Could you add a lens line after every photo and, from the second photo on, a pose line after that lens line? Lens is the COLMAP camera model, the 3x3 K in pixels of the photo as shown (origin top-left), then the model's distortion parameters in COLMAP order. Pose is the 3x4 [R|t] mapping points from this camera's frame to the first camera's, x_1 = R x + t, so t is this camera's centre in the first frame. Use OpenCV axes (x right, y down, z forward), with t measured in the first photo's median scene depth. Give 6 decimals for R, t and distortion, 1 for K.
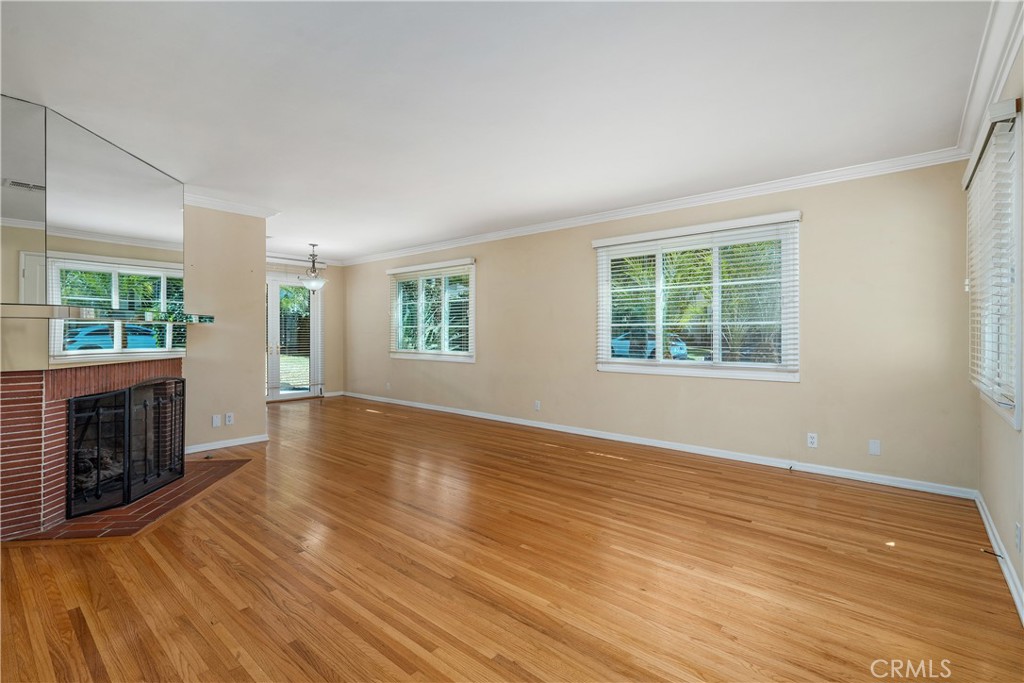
lens RADIAL K [[464.1, 0, 512.8], [0, 464.1, 334.9], [0, 0, 1]] dist [-0.009015, 0.000109]
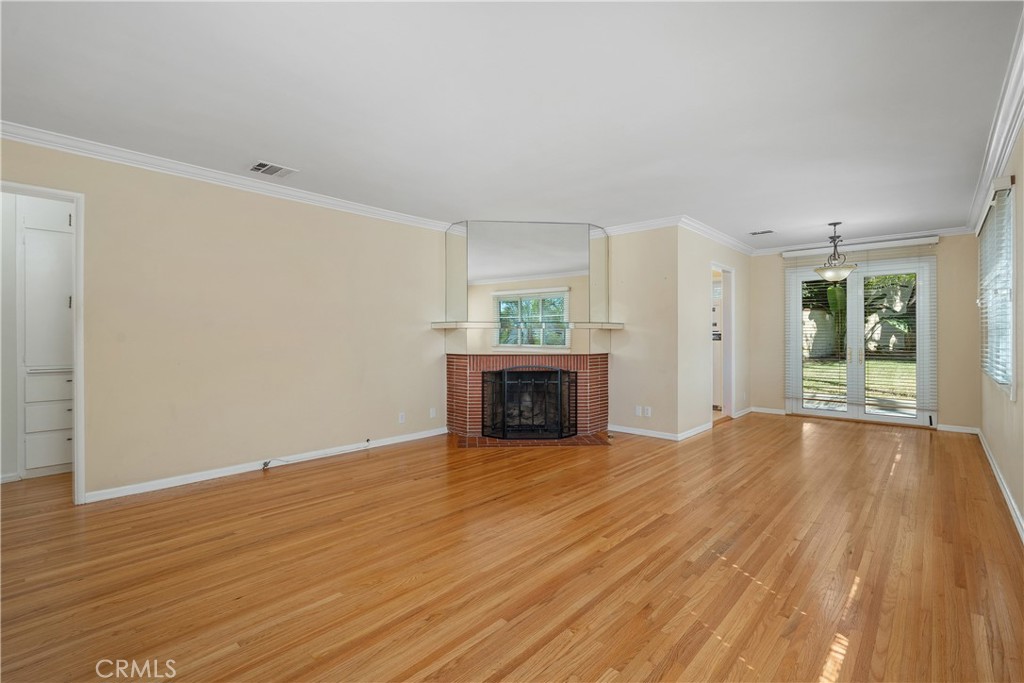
lens RADIAL K [[464.1, 0, 511.0], [0, 464.1, 338.1], [0, 0, 1]] dist [-0.009015, 0.000109]
pose [[-0.028130, 0.001608, -0.999603, 0.625708], [-0.006321, 0.999978, 0.001786, 0.000739], [0.999584, 0.006369, -0.028120, 0.810142]]
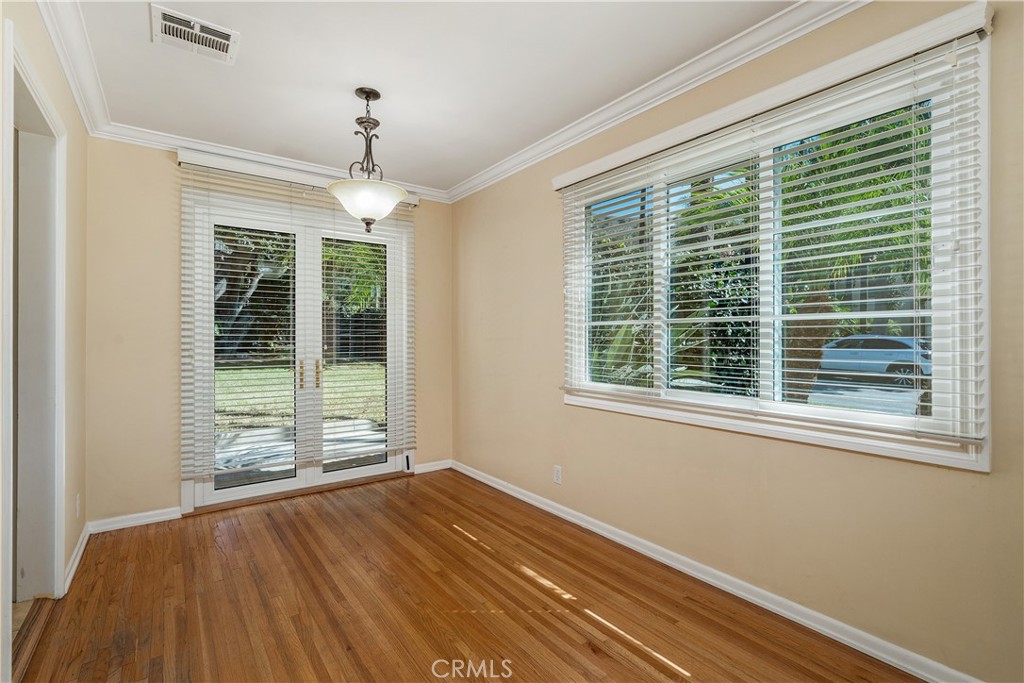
lens RADIAL K [[464.1, 0, 509.5], [0, 464.1, 341.7], [0, 0, 1]] dist [-0.009015, 0.000109]
pose [[0.973265, -0.007139, -0.229576, -0.418047], [0.006668, 0.999974, -0.002824, -0.004608], [0.229590, 0.001218, 0.973287, 1.161589]]
